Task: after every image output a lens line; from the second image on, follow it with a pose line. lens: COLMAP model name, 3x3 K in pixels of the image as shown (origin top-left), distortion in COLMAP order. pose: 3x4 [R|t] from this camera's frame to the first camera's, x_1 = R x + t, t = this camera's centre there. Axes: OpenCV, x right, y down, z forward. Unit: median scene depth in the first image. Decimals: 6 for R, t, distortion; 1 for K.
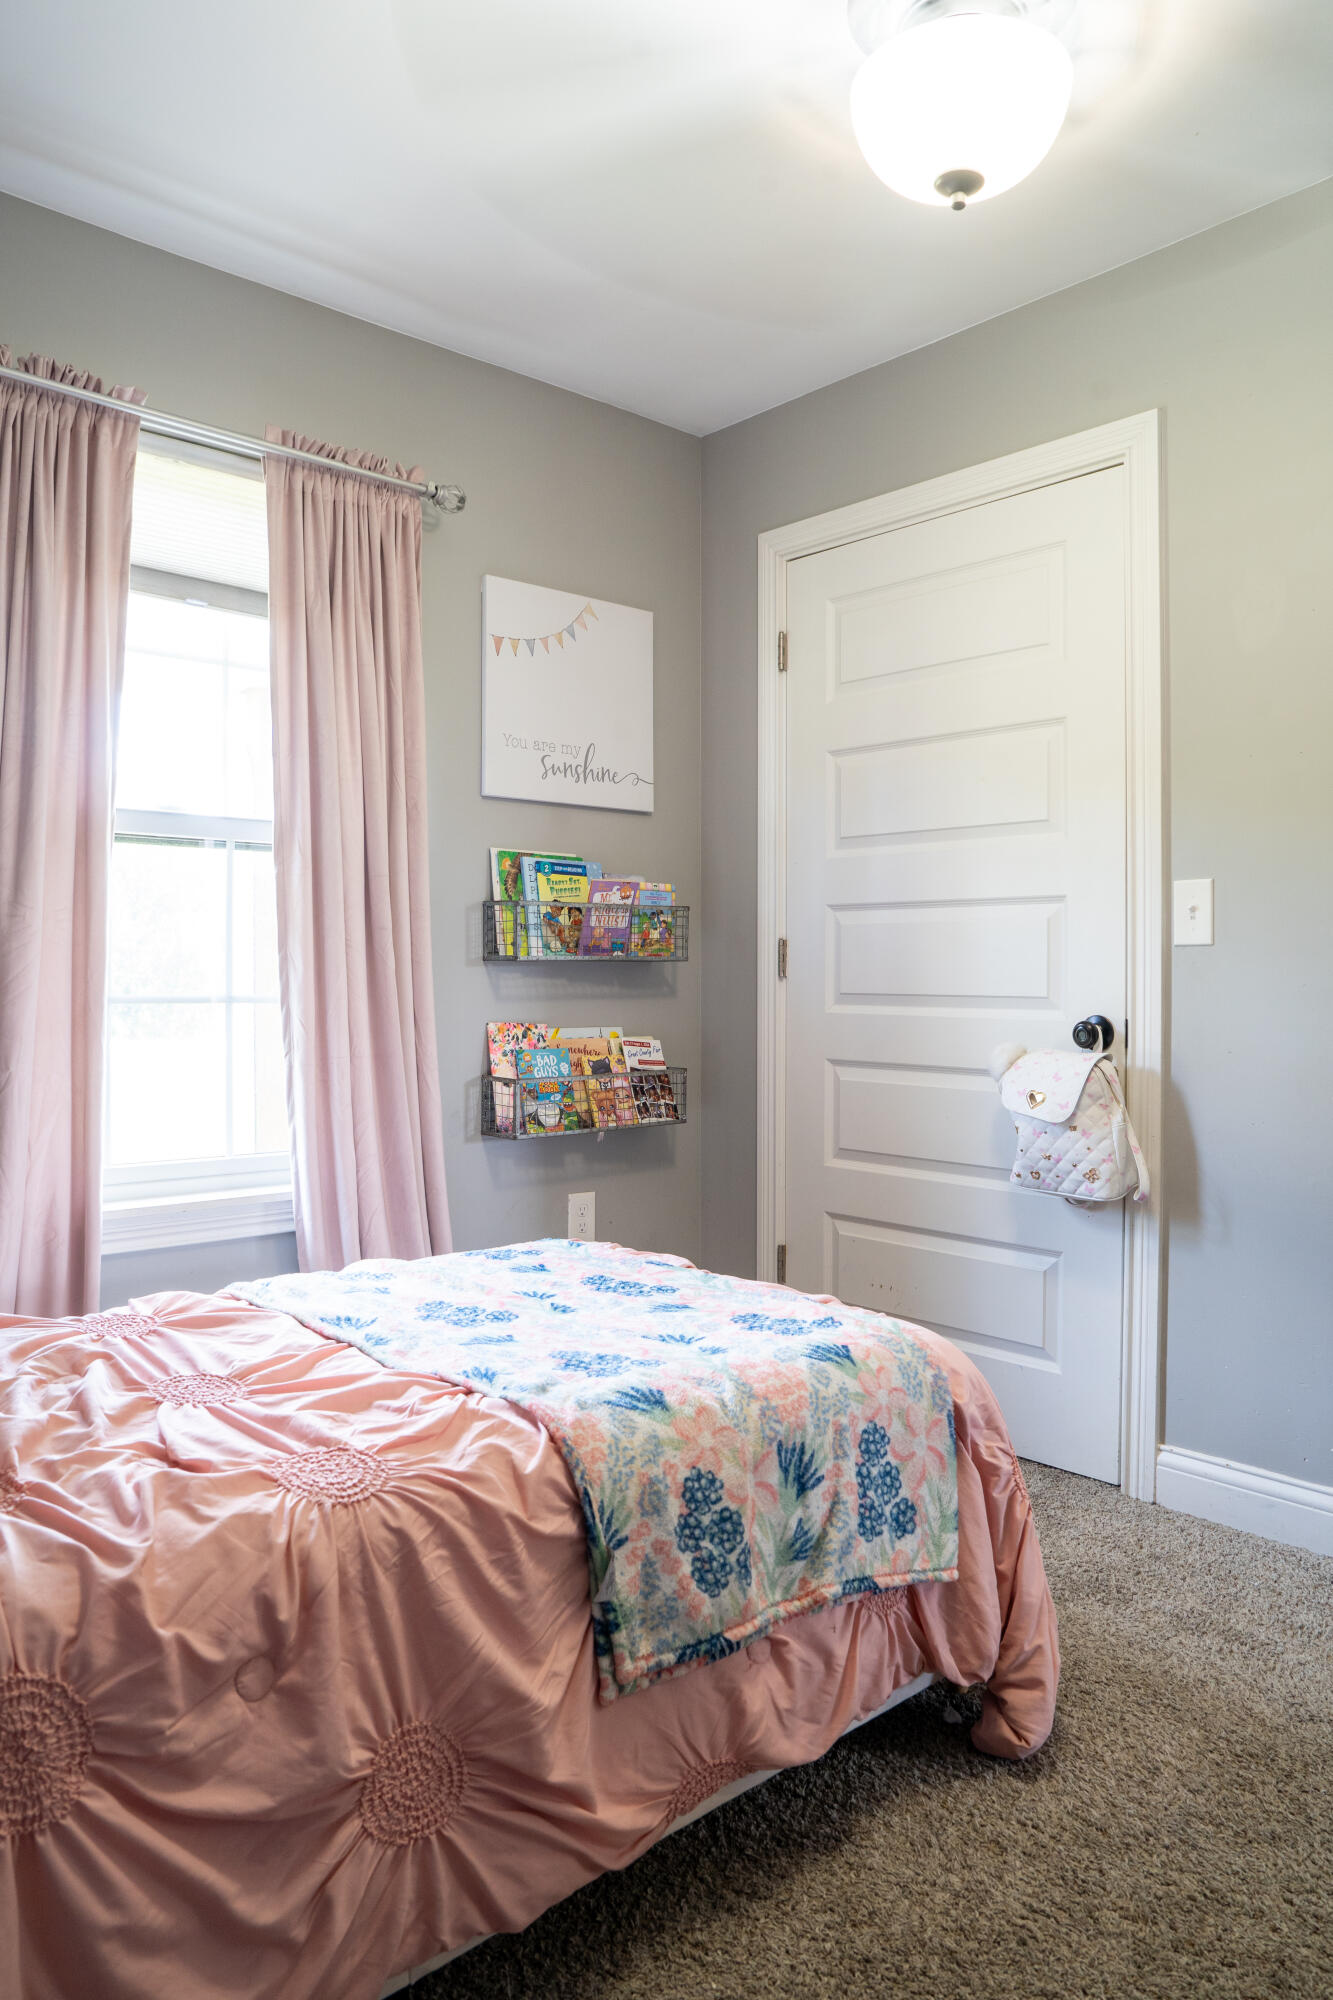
lens RADIAL K [[1378.8, 0, 666.5], [0, 1378.8, 1000.0], [0, 0, 1]] dist [-0.113873, 0.092942]
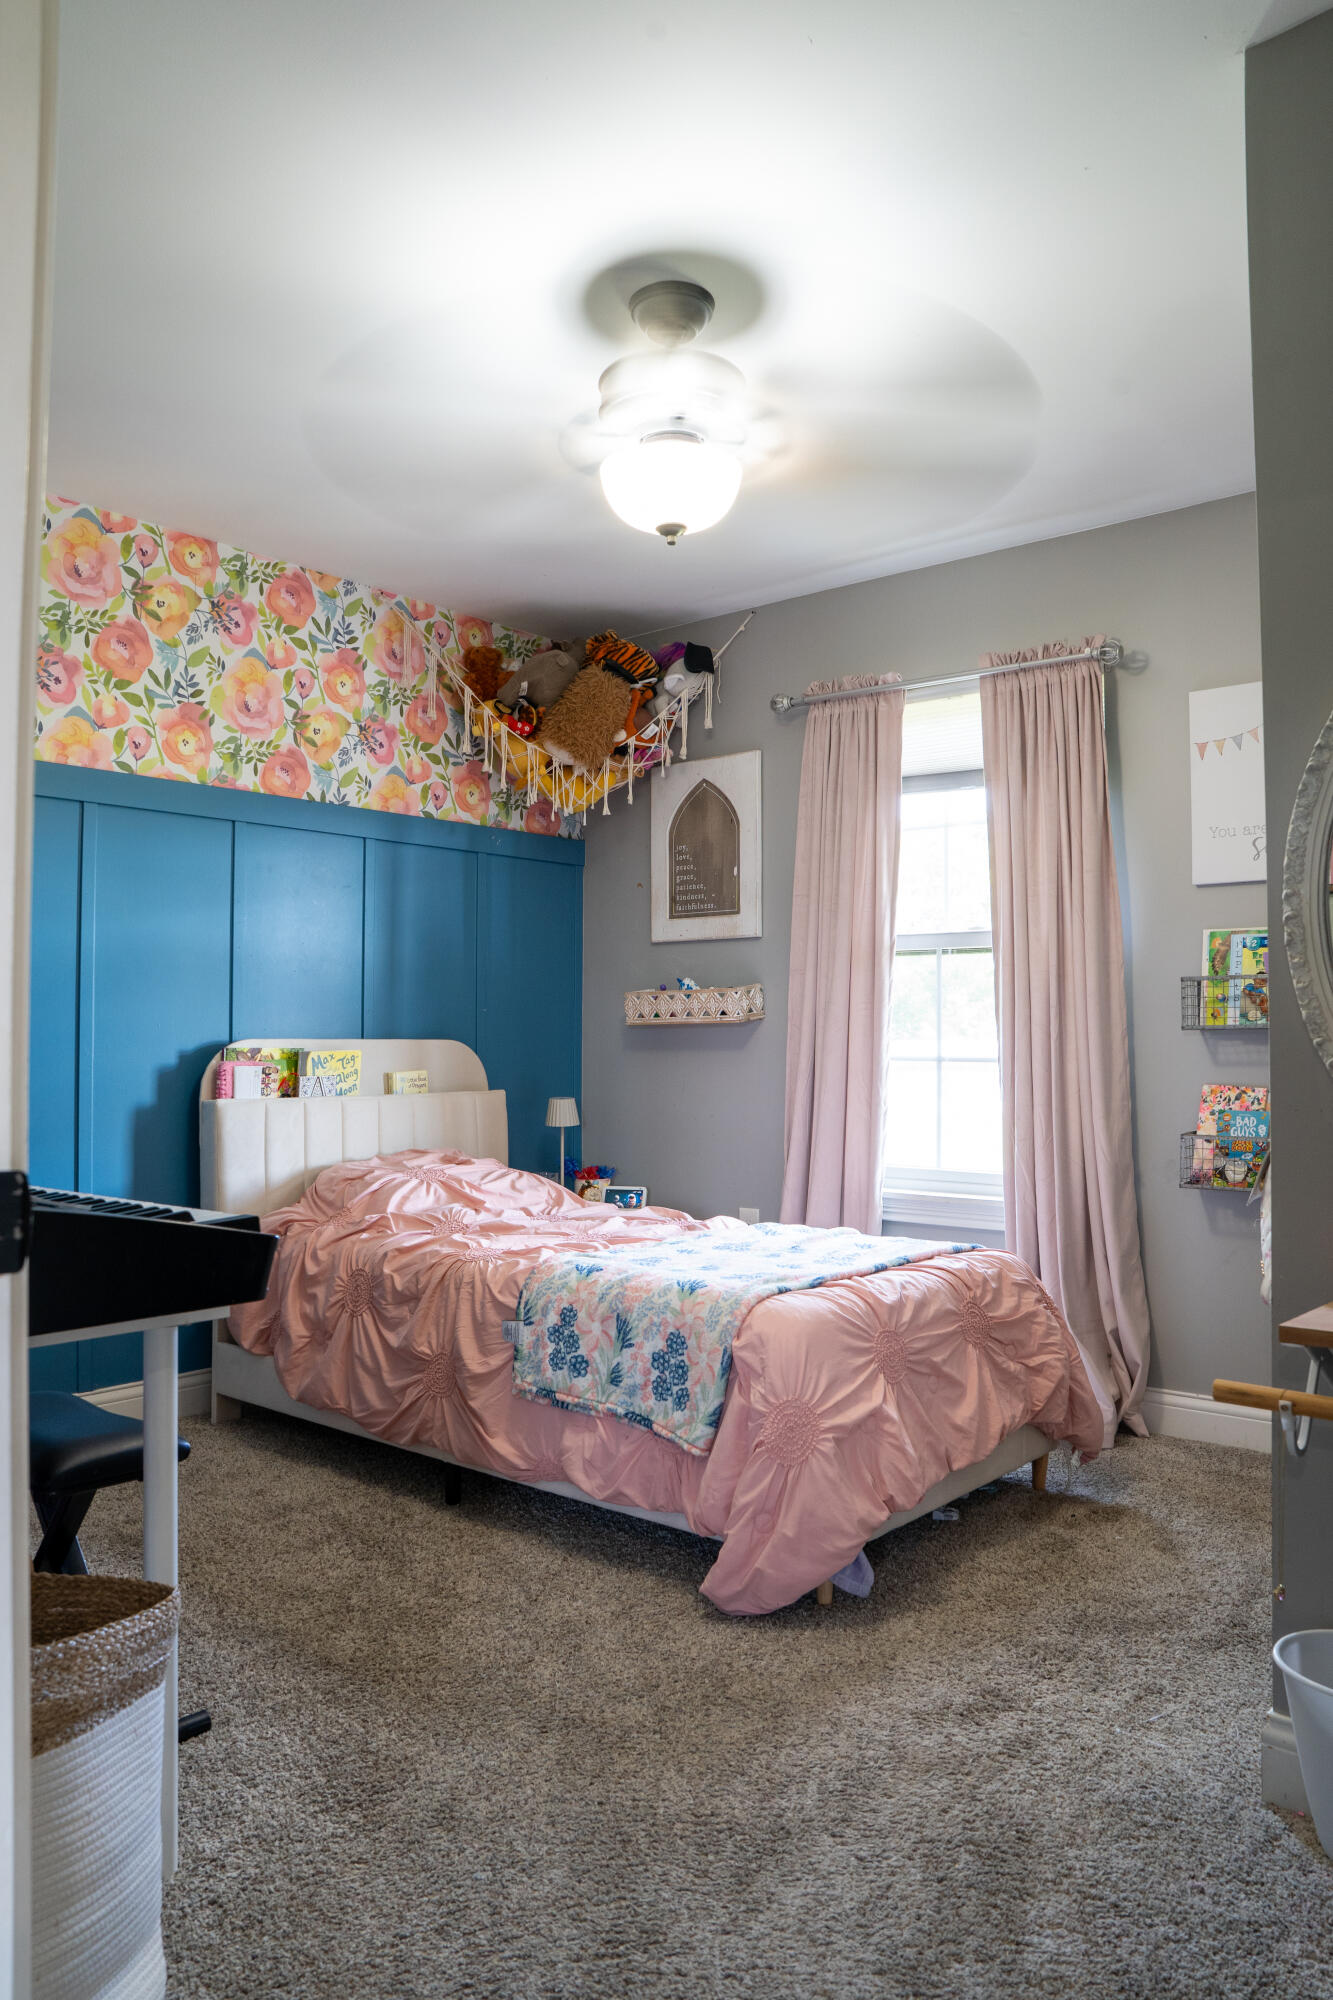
lens RADIAL K [[1378.8, 0, 666.5], [0, 1378.8, 1000.0], [0, 0, 1]] dist [-0.113873, 0.092942]
pose [[0.161946, -0.021006, -0.986576, 1.040341], [-0.024709, 0.999374, -0.025334, -0.015784], [0.986490, 0.028480, 0.161325, 0.444841]]
